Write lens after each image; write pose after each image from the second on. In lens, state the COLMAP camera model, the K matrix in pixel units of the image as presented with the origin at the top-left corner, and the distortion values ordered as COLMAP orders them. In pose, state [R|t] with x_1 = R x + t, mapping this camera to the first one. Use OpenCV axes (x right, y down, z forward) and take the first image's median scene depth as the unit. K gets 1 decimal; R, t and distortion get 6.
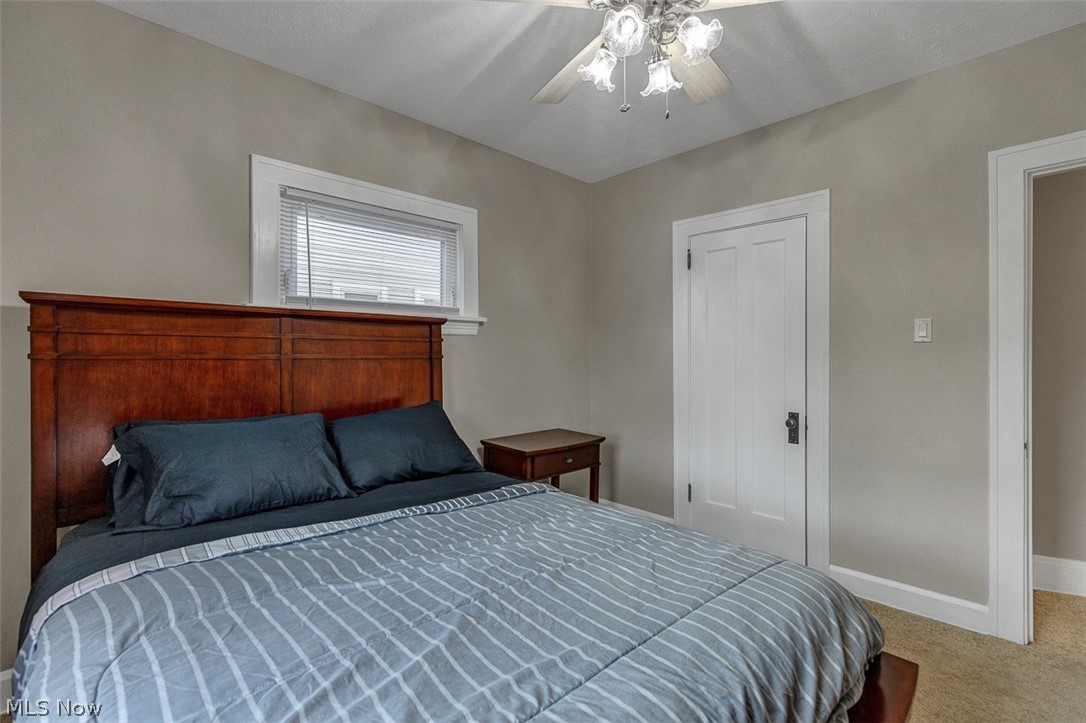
lens RADIAL K [[490.2, 0, 533.5], [0, 490.2, 356.6], [0, 0, 1]] dist [0.002274, -0.000174]
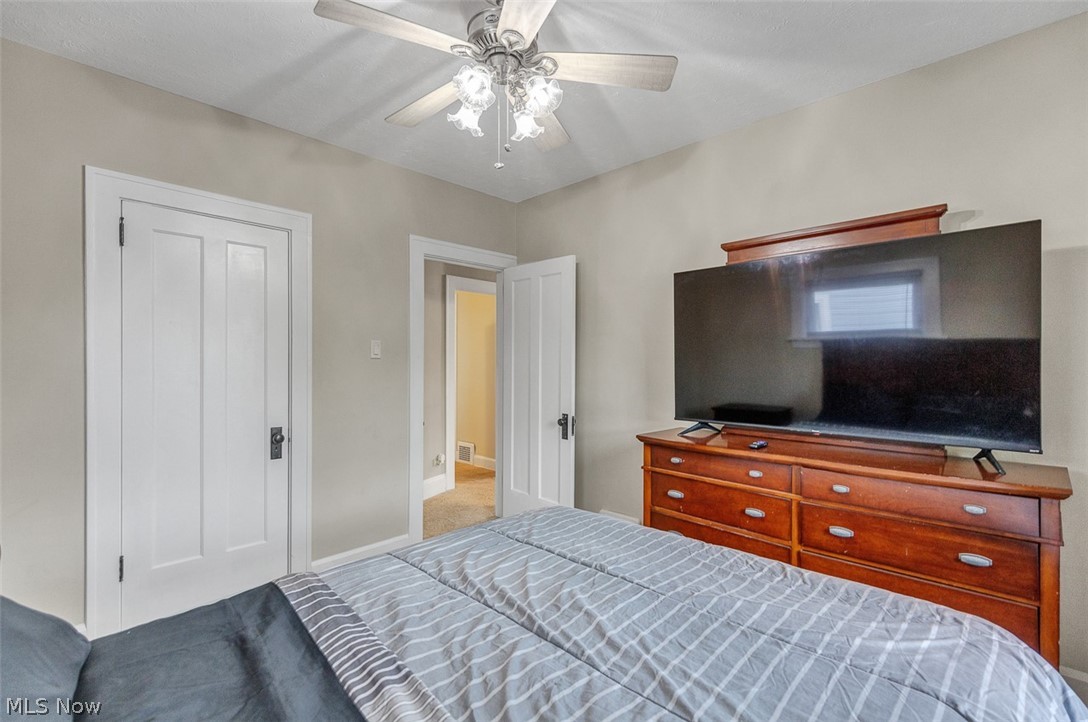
lens RADIAL K [[491.1, 0, 545.7], [0, 491.1, 359.6], [0, 0, 1]] dist [0.002274, -0.000174]
pose [[-0.070877, -0.000541, 0.997485, -0.670586], [0.004309, 0.999990, 0.000849, -0.027021], [-0.997476, 0.004358, -0.070874, 0.734119]]
